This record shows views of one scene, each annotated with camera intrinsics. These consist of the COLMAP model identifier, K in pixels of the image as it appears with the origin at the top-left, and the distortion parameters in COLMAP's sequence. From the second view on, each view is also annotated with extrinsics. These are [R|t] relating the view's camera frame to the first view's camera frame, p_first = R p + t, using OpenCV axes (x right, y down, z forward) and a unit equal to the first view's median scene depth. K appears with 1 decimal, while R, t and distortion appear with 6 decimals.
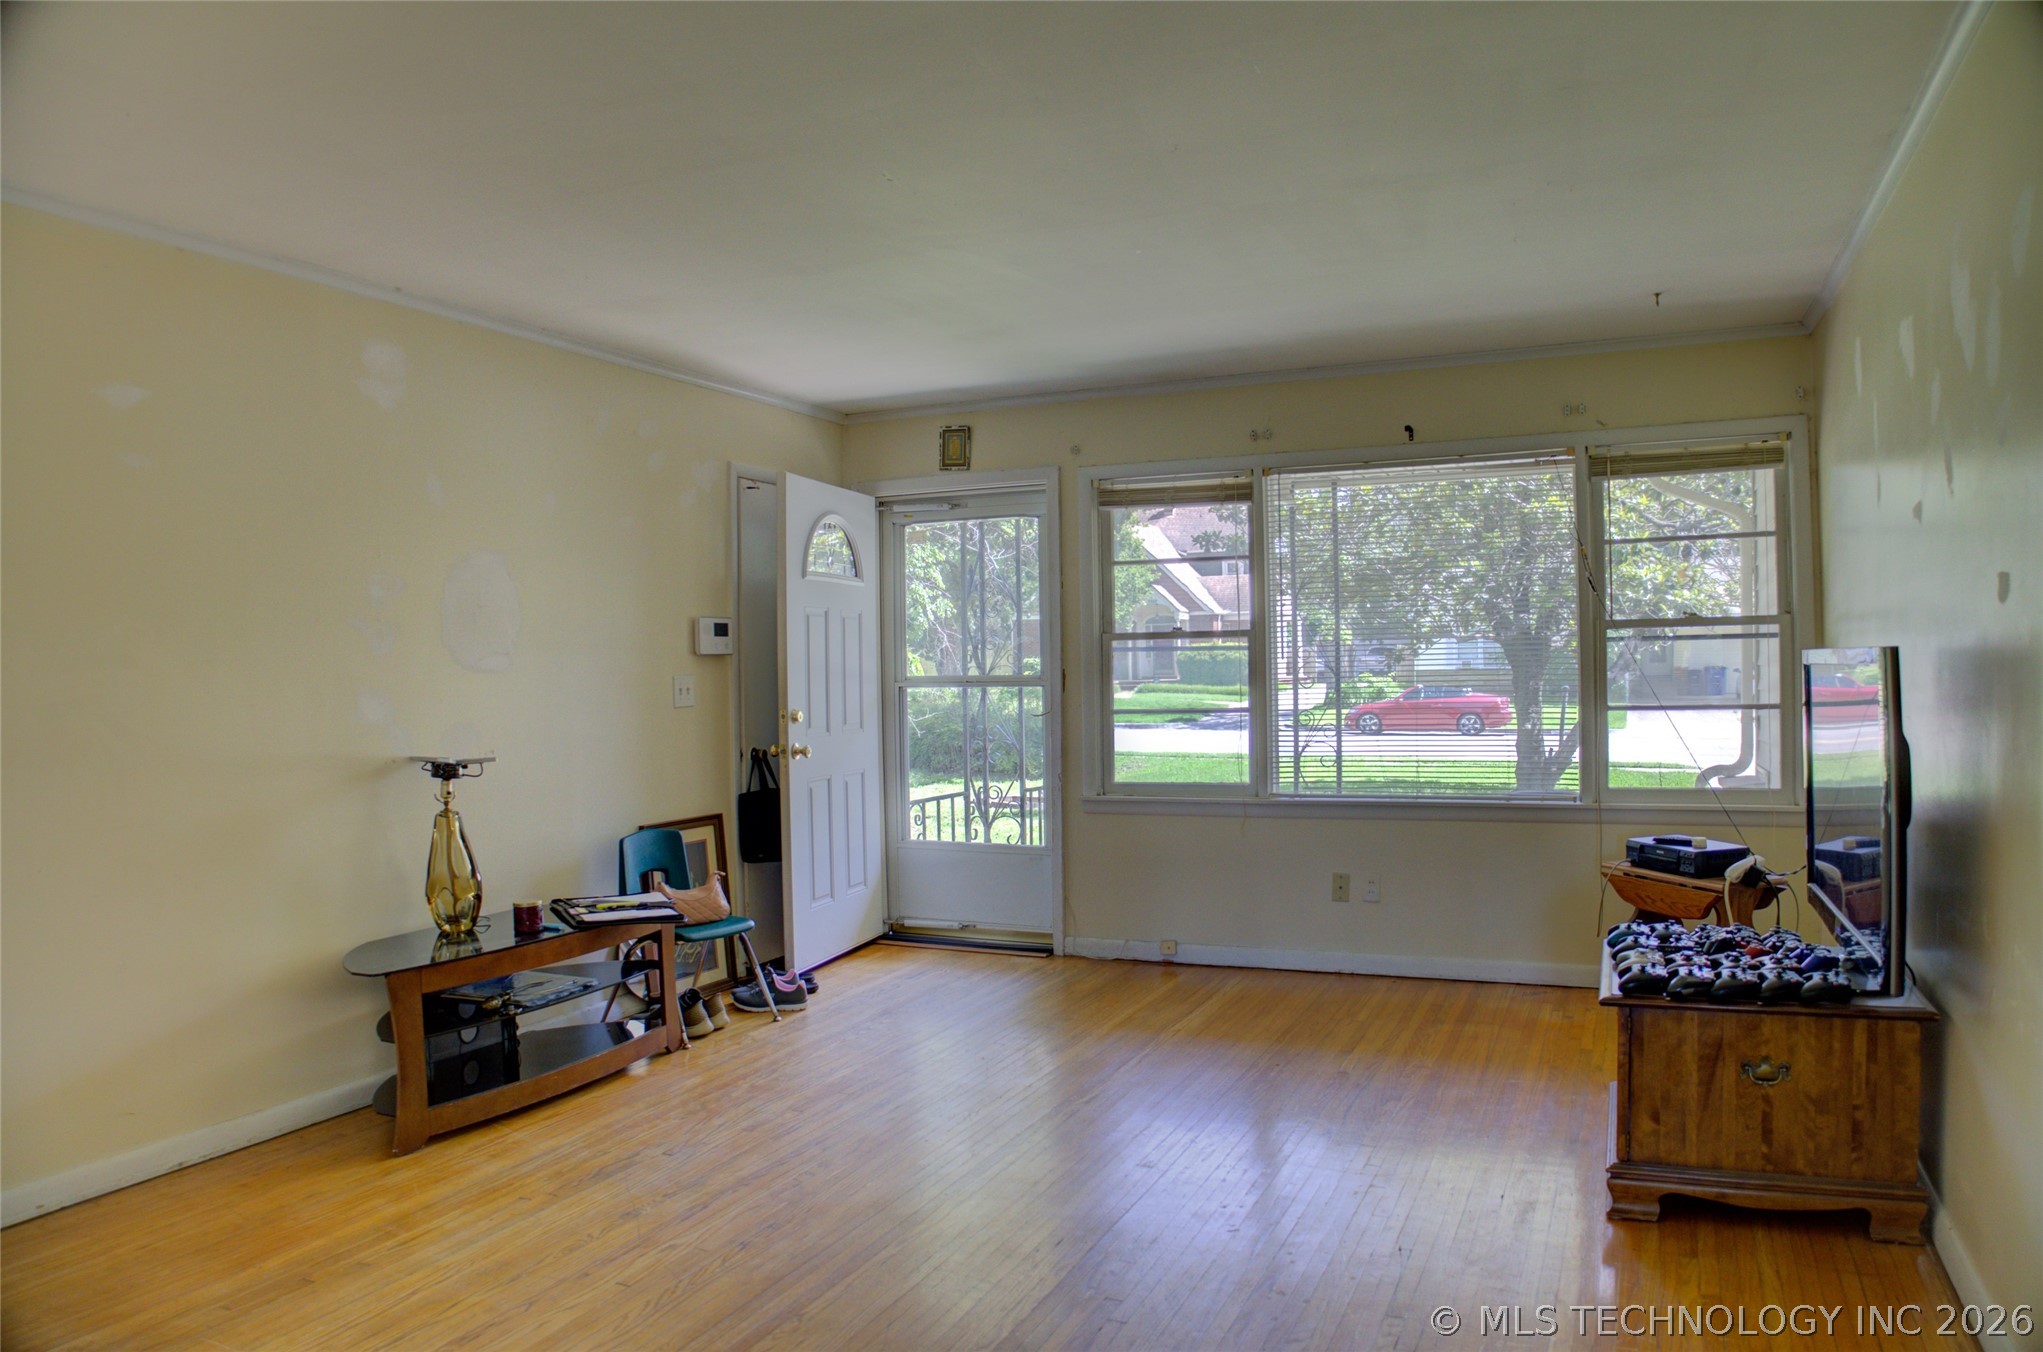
lens RADIAL K [[1410.6, 0, 1039.0], [0, 1410.6, 672.7], [0, 0, 1]] dist [-0.135932, 0.056869]
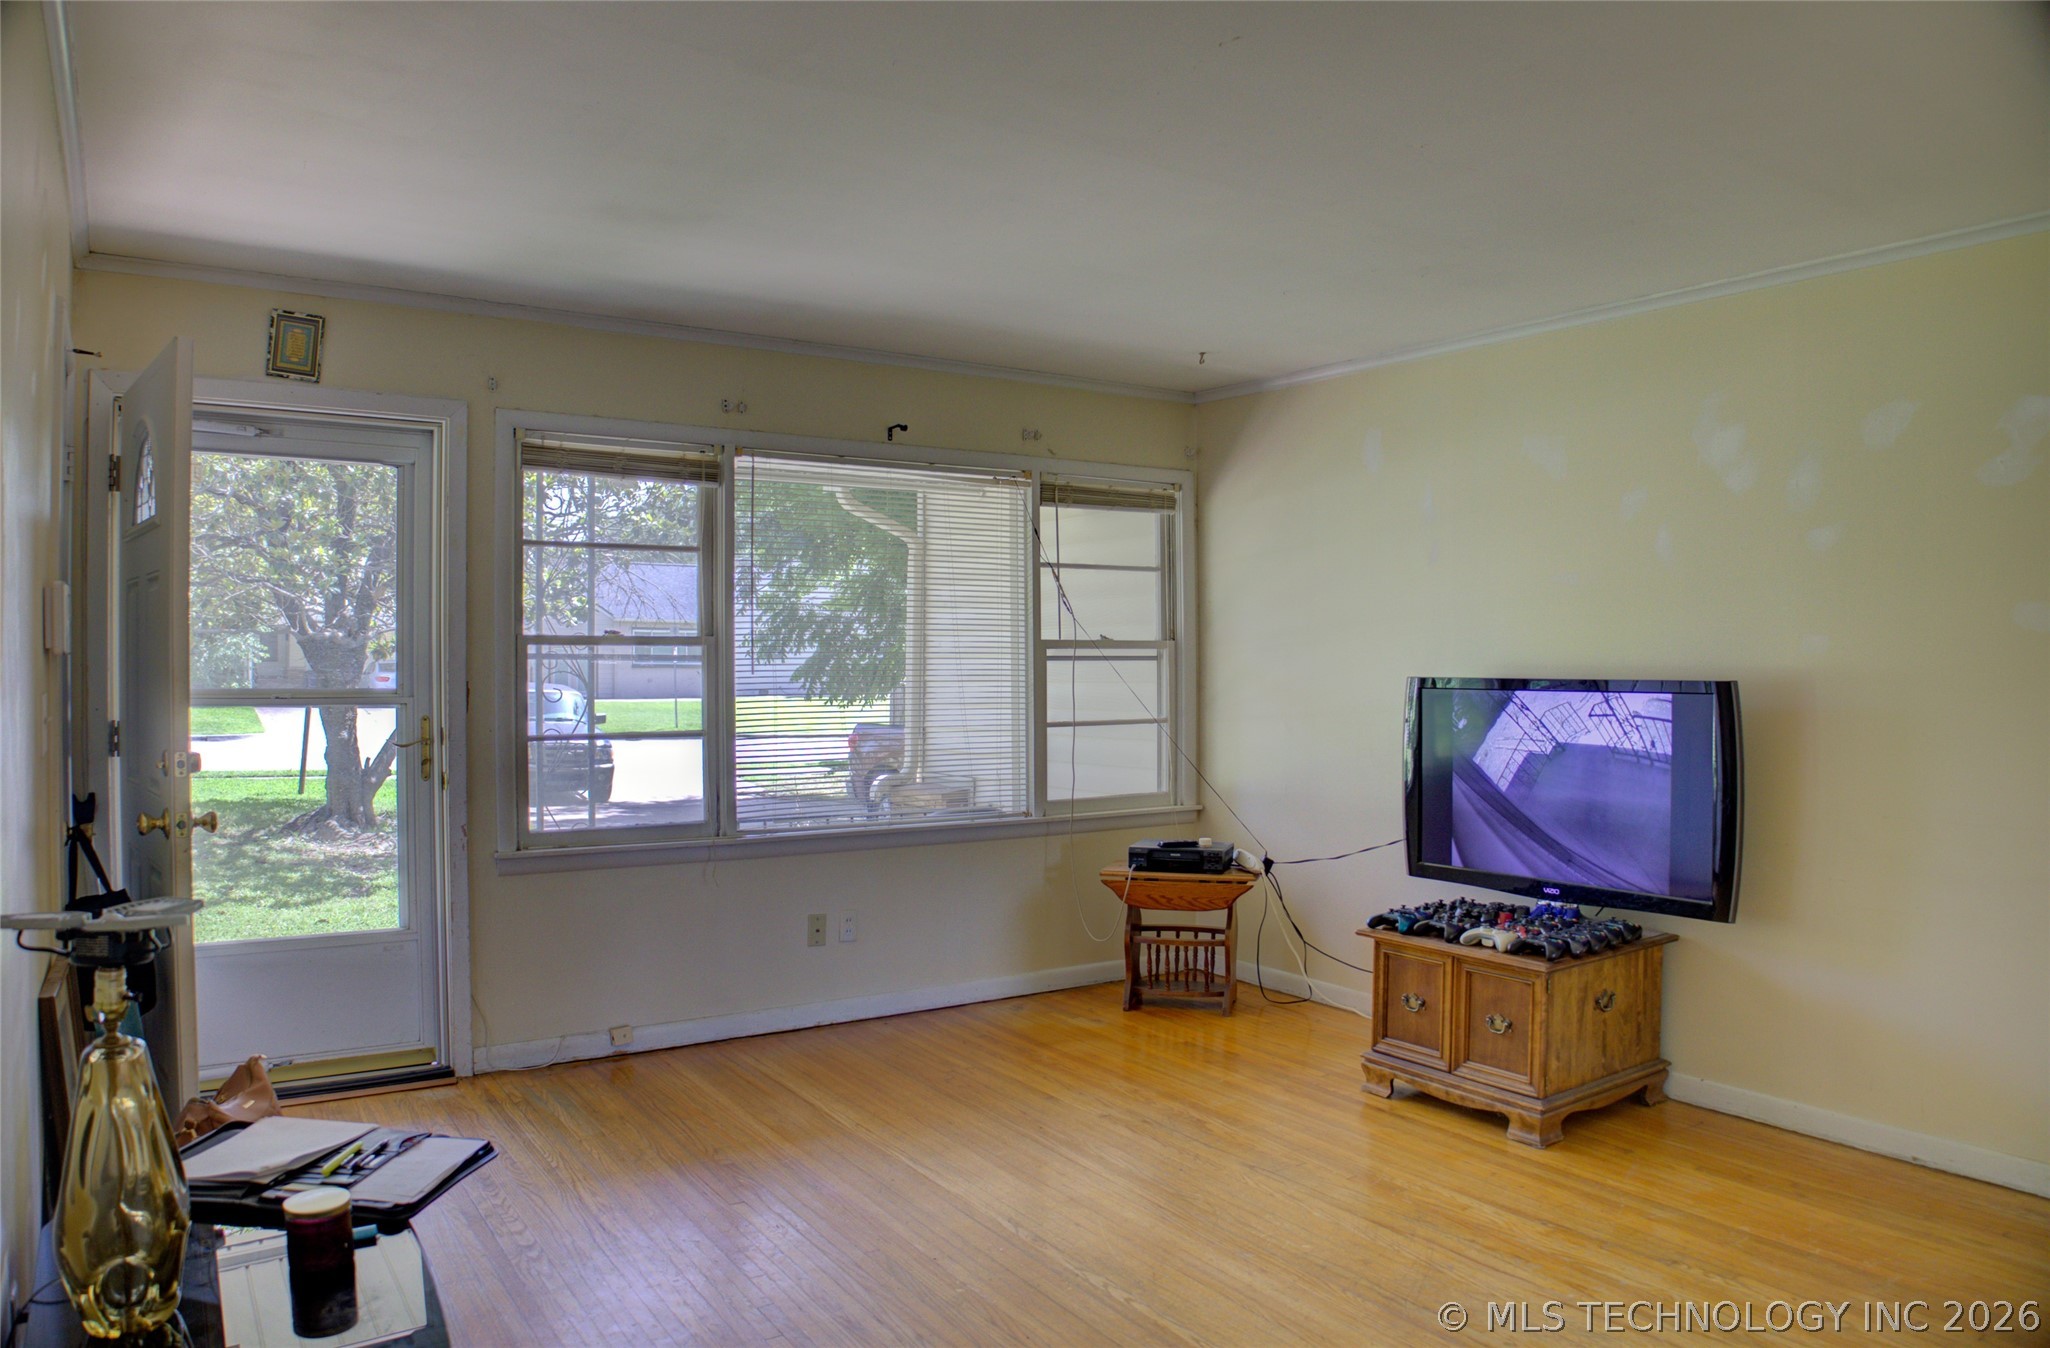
lens RADIAL K [[1415.5, 0, 1033.6], [0, 1415.5, 660.0], [0, 0, 1]] dist [-0.135932, 0.056869]
pose [[0.520419, 0.017352, 0.853735, -0.468488], [-0.008750, 0.999849, -0.014989, -0.005689], [-0.853866, 0.000331, 0.520492, 0.406979]]
